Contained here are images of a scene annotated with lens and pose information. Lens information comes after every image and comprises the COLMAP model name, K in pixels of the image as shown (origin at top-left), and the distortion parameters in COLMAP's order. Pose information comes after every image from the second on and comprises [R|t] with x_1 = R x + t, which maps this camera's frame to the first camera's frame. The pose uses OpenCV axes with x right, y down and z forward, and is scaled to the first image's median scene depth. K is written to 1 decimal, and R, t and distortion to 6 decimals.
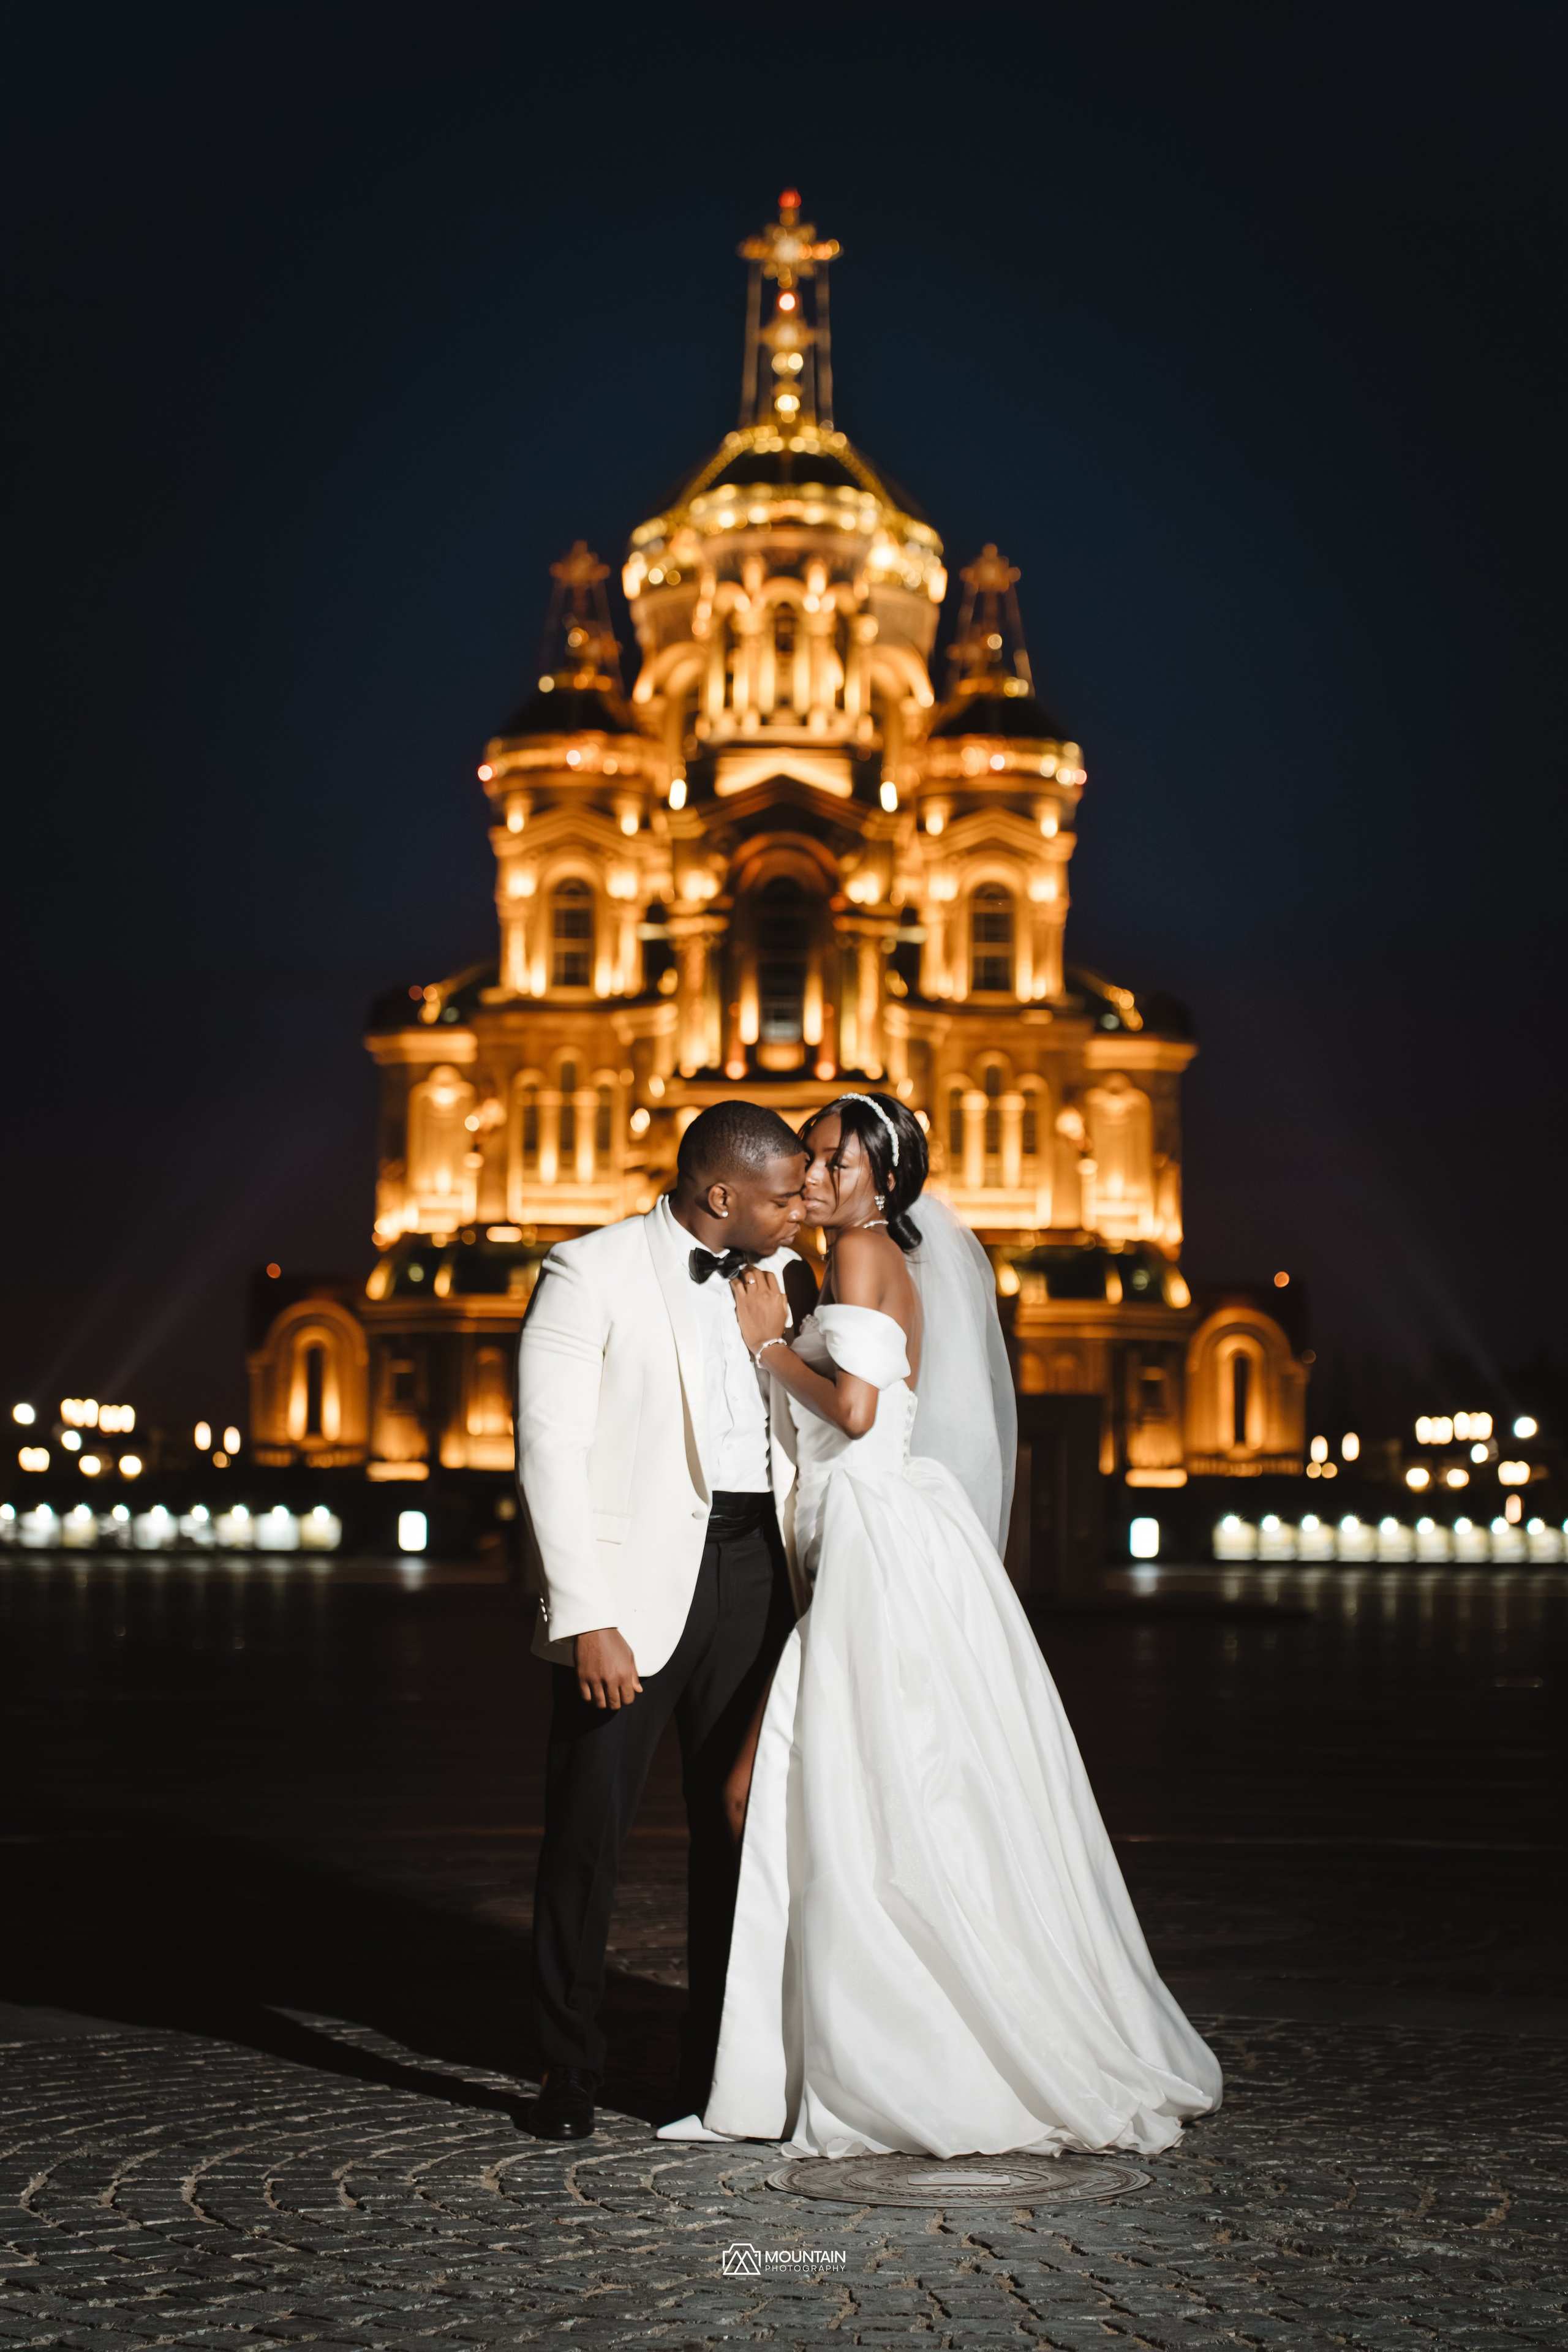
lens RADIAL K [[4542.1, 0, 796.1], [0, 4542.1, 1180.1], [0, 0, 1]] dist [0.060680, -0.155563]
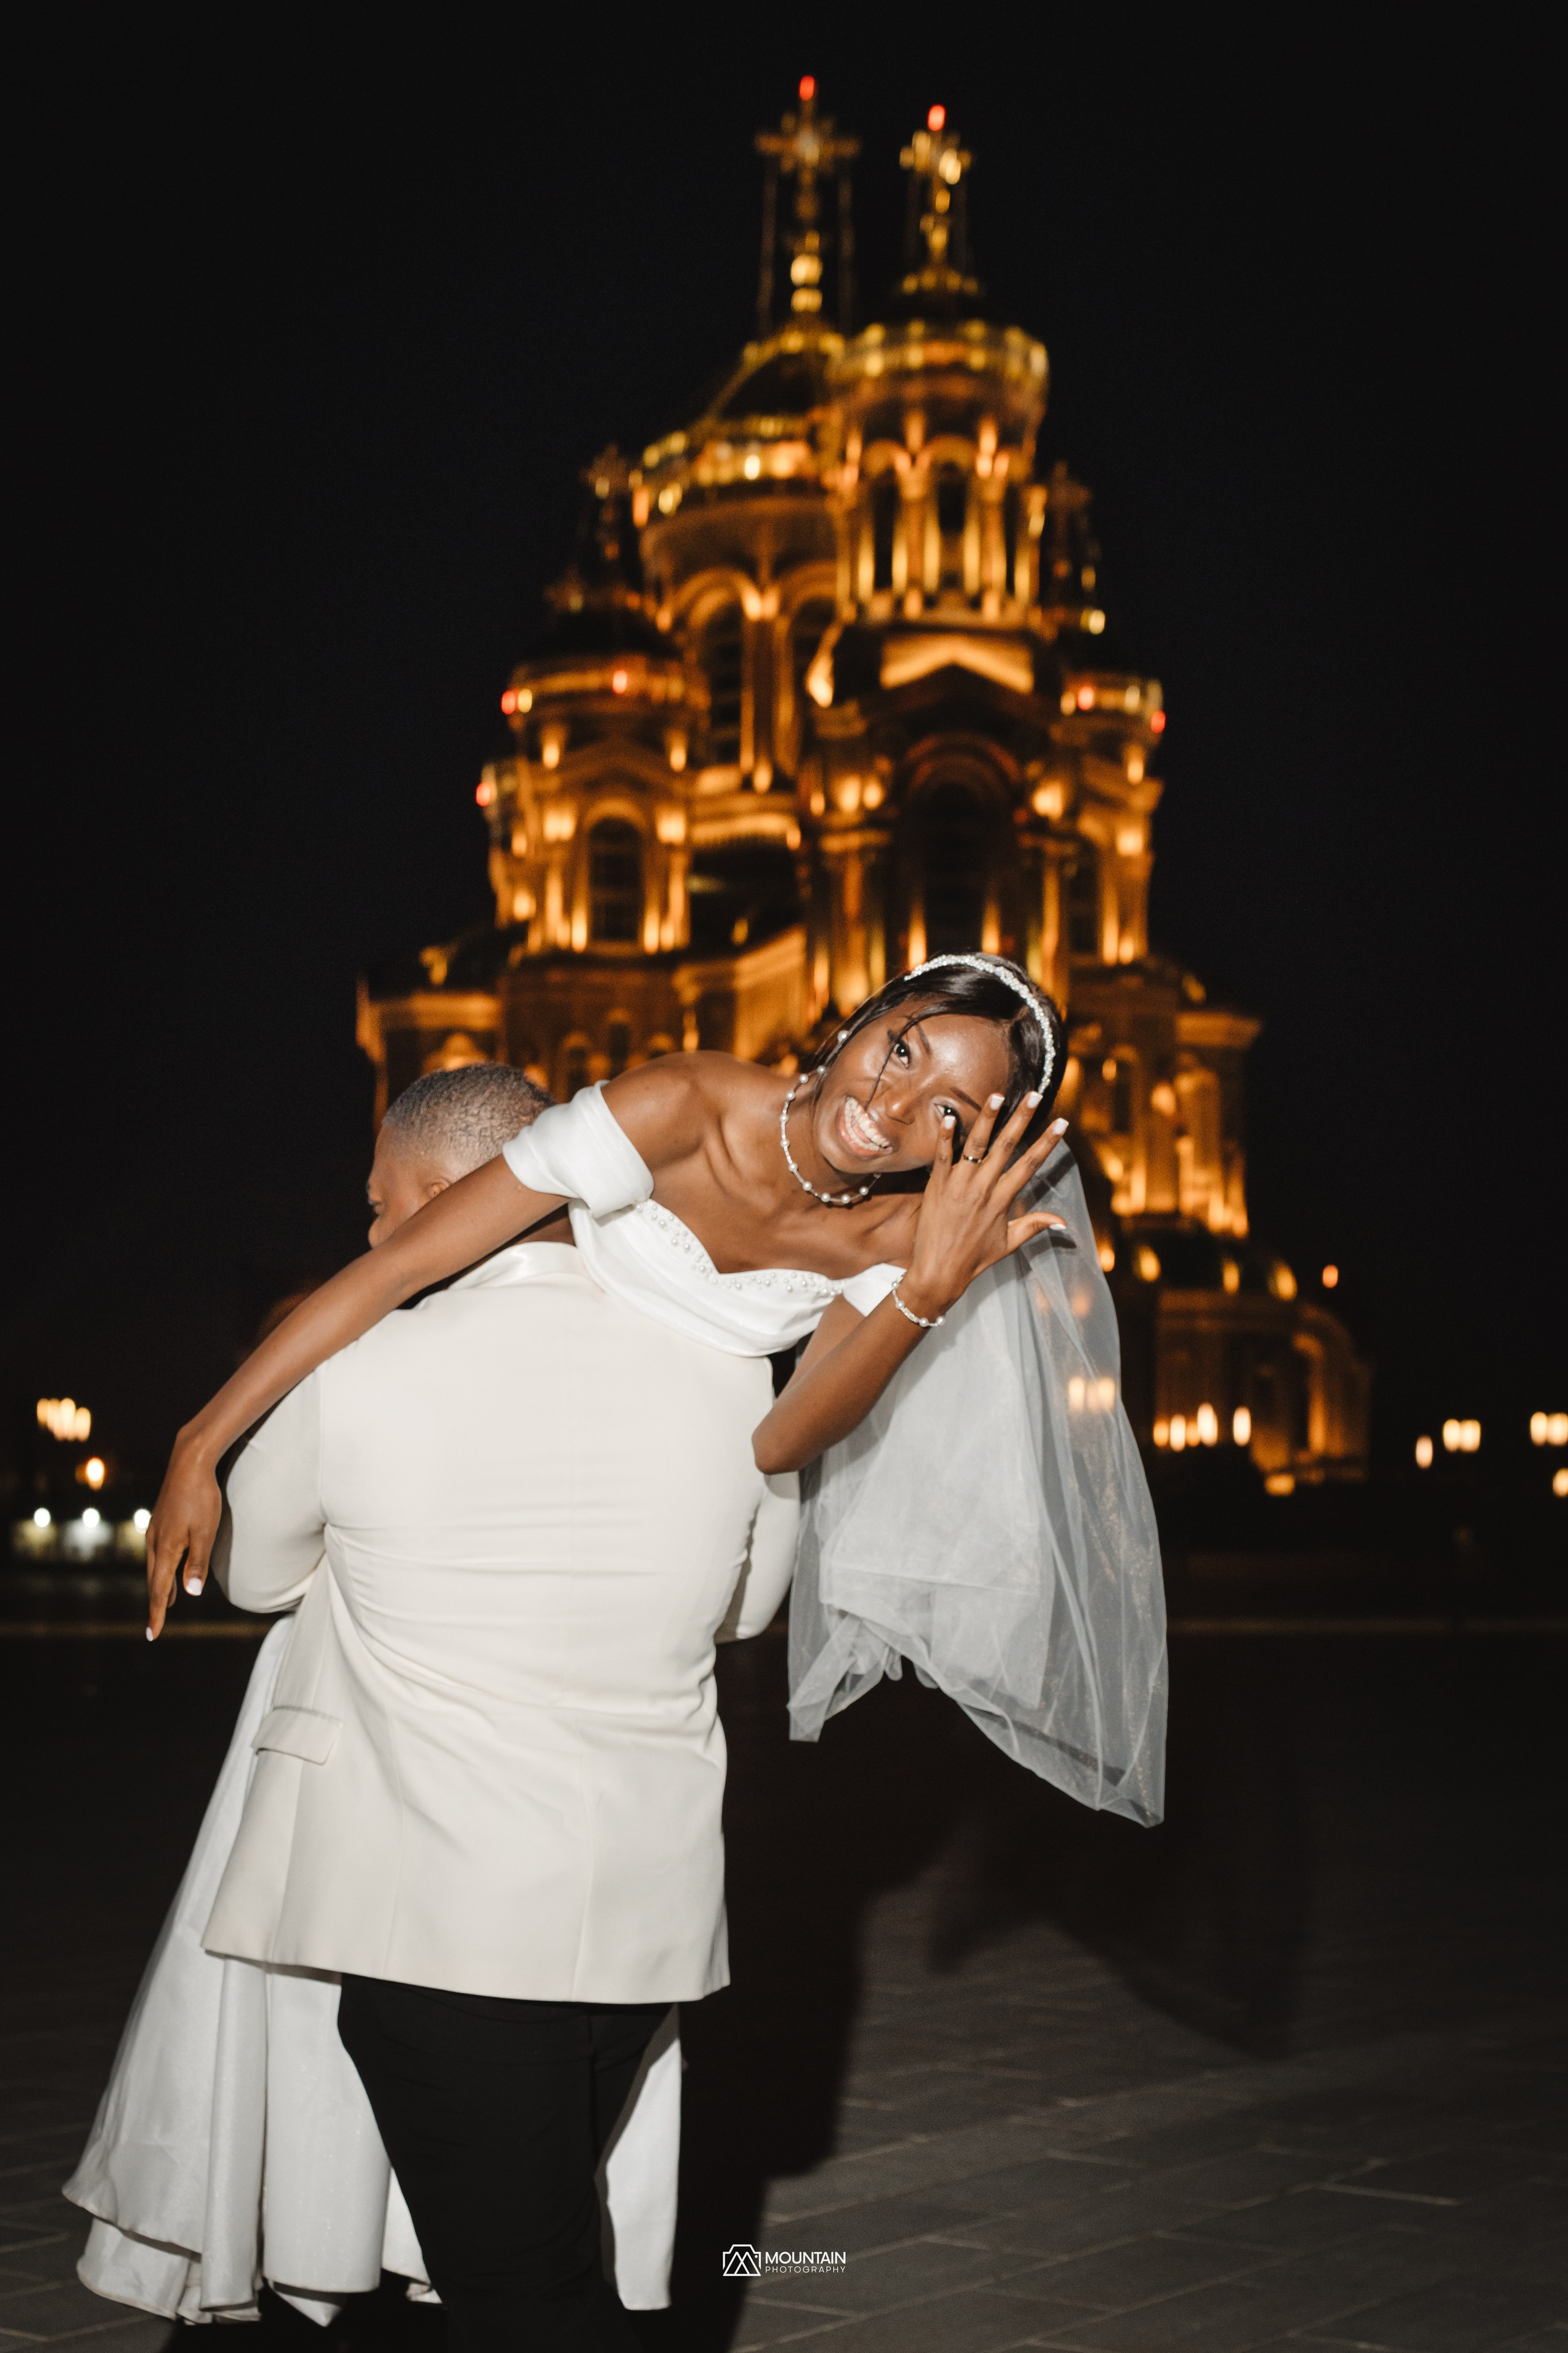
lens RADIAL K [[3258.7, 0, 606.0], [0, 3258.7, 1416.4], [0, 0, 1]] dist [0.105506, -0.051779]
pose [[0.990529, -0.000874, 0.137301, -0.140893], [-0.004436, 0.999254, 0.038362, 0.026719], [-0.137232, -0.038608, 0.989786, 0.360580]]
